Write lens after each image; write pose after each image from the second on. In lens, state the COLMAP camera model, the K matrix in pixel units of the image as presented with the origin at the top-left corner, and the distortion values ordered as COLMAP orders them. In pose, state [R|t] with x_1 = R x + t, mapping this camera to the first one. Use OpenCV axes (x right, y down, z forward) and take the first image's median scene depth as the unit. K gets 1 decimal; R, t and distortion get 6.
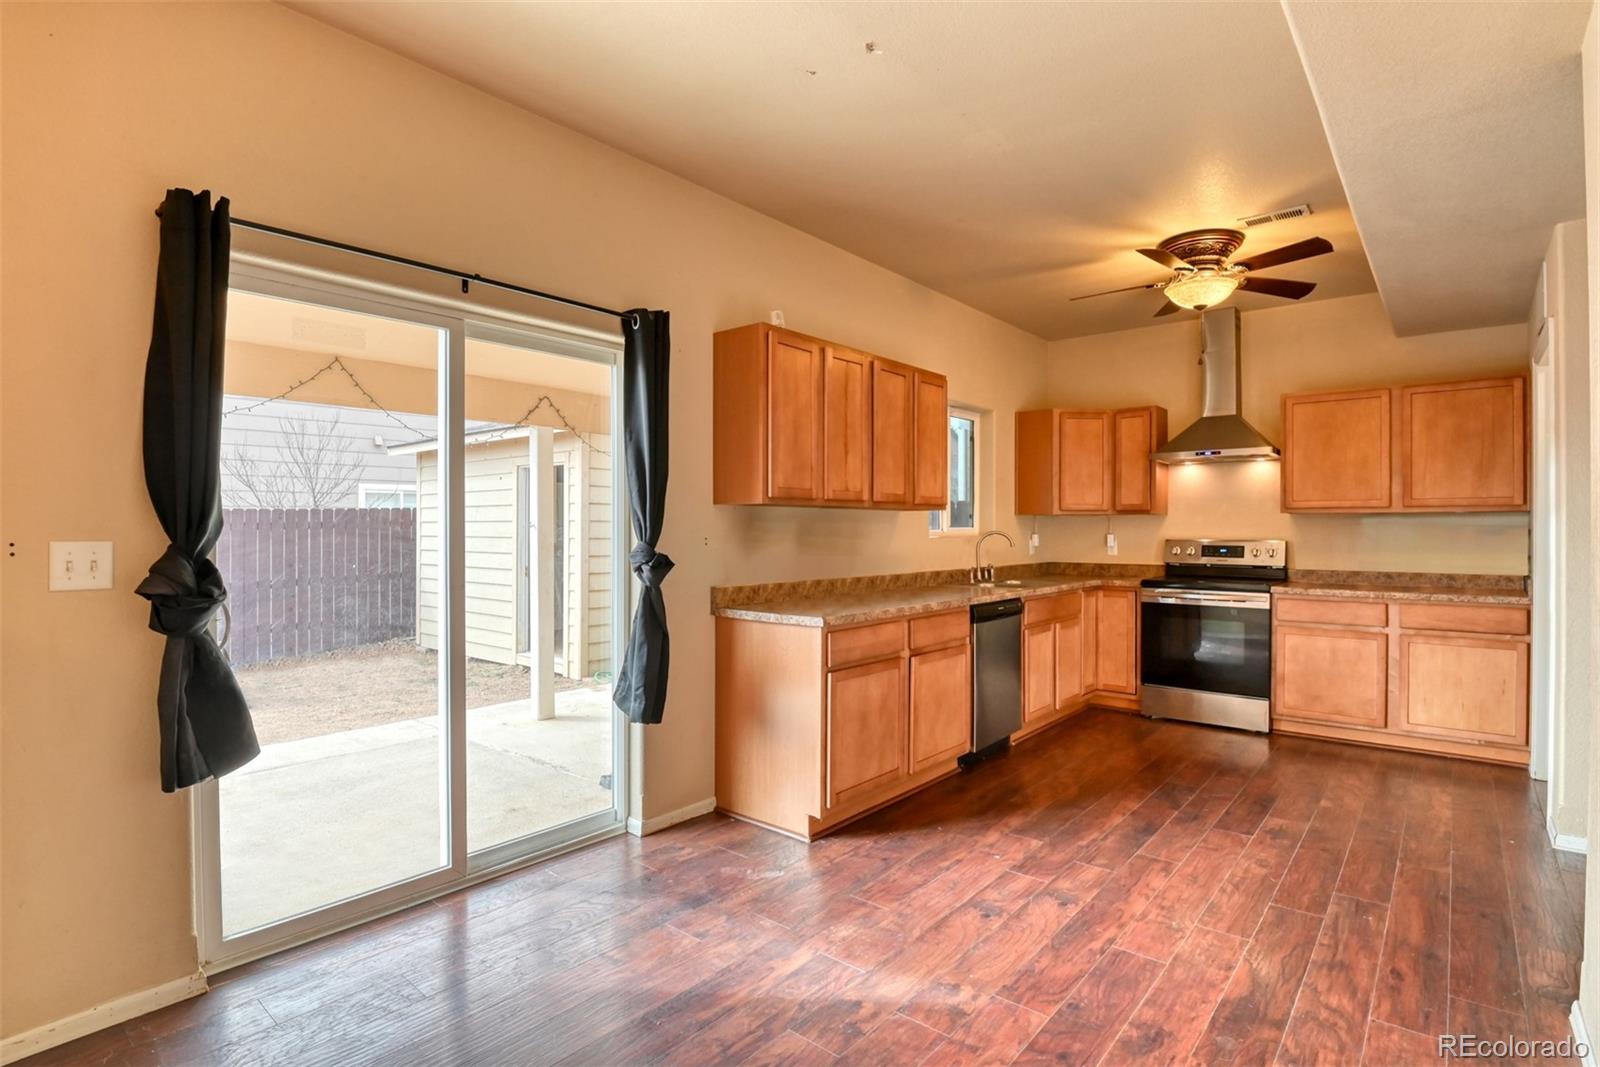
lens RADIAL K [[797.7, 0, 812.4], [0, 797.7, 522.8], [0, 0, 1]] dist [-0.020944, -0.004857]
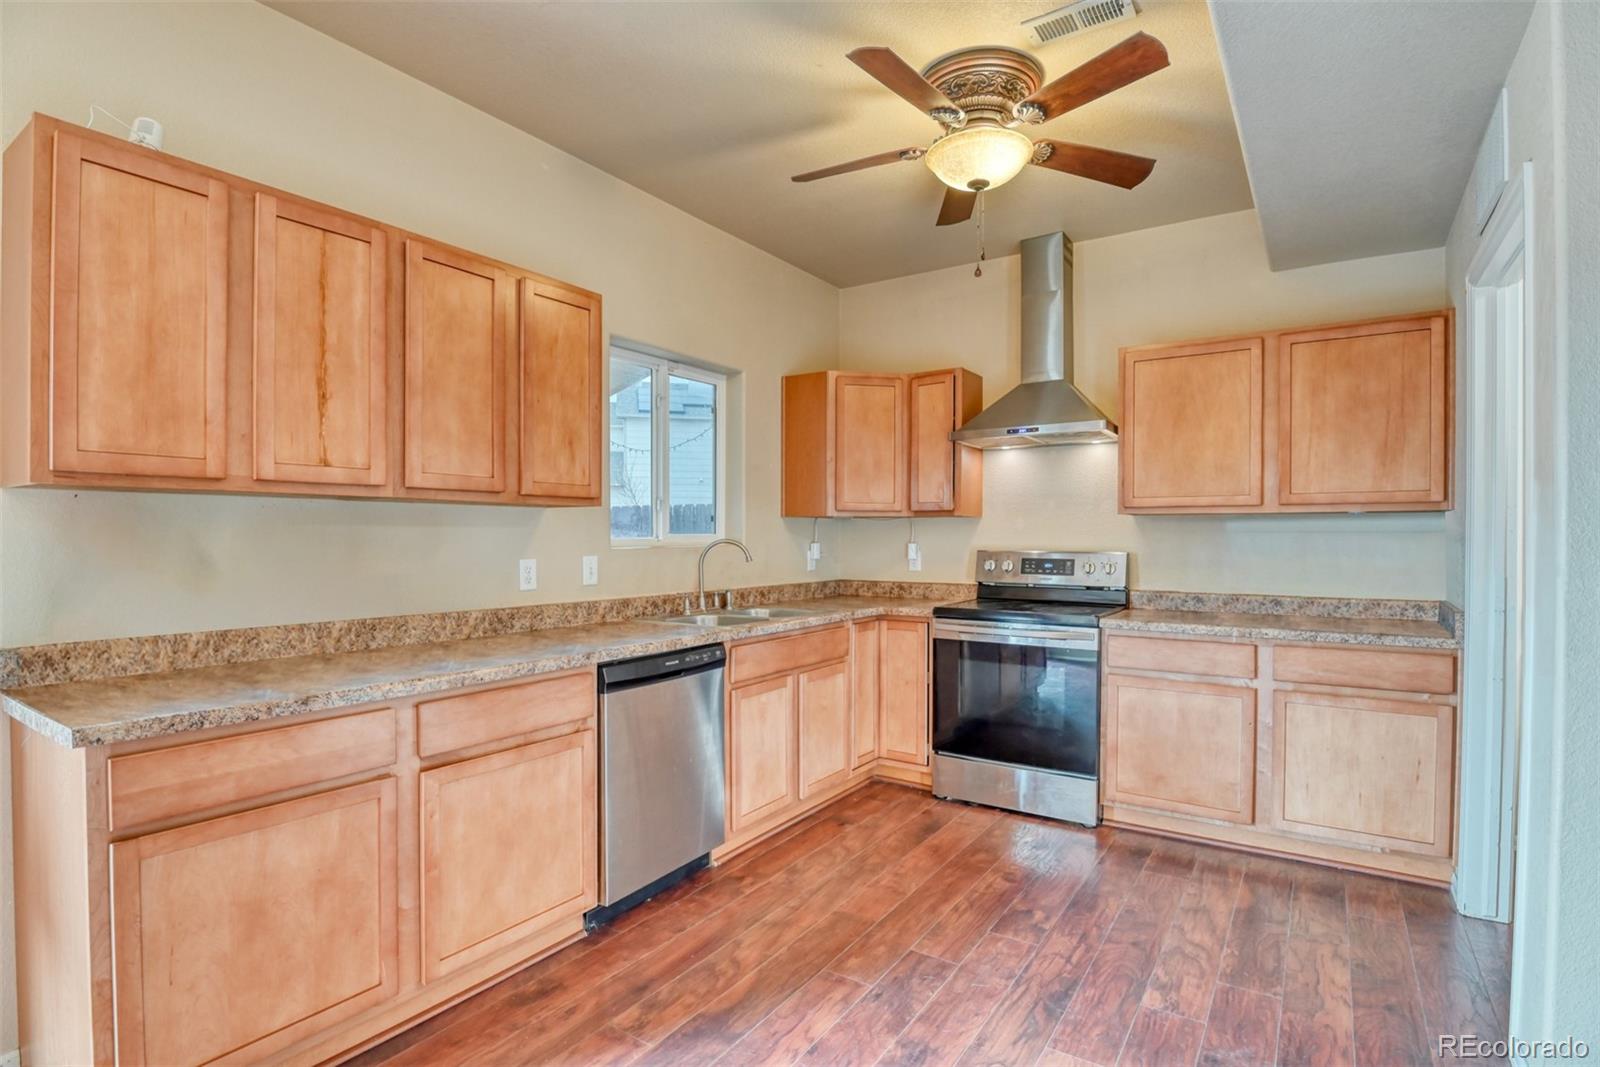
lens RADIAL K [[797.7, 0, 805.2], [0, 797.7, 539.0], [0, 0, 1]] dist [-0.020944, -0.004857]
pose [[0.994452, -0.000319, 0.105191, 0.266184], [-0.000861, 0.999937, 0.011167, 0.003006], [-0.105188, -0.011196, 0.994389, 0.356216]]
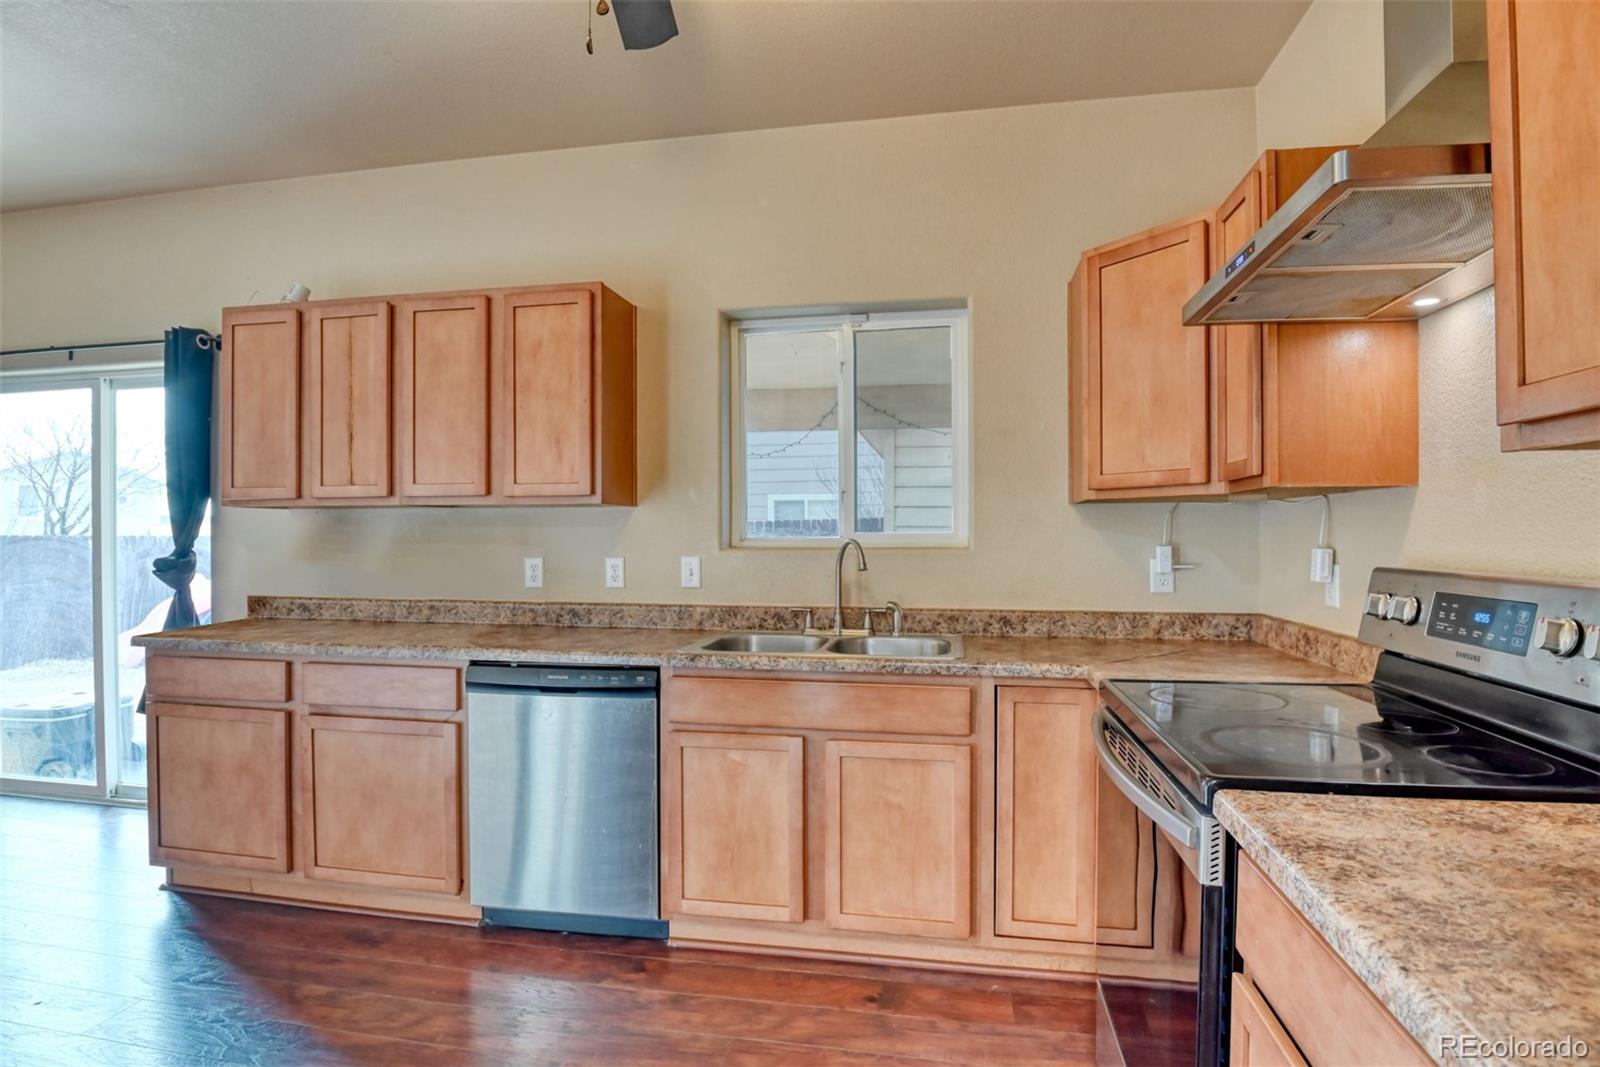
lens RADIAL K [[797.7, 0, 814.0], [0, 797.7, 532.2], [0, 0, 1]] dist [-0.020944, -0.004857]
pose [[0.487397, -0.005738, -0.873161, 0.783391], [0.007880, 0.999967, -0.002173, 0.008796], [0.873145, -0.005821, 0.487426, 0.858086]]
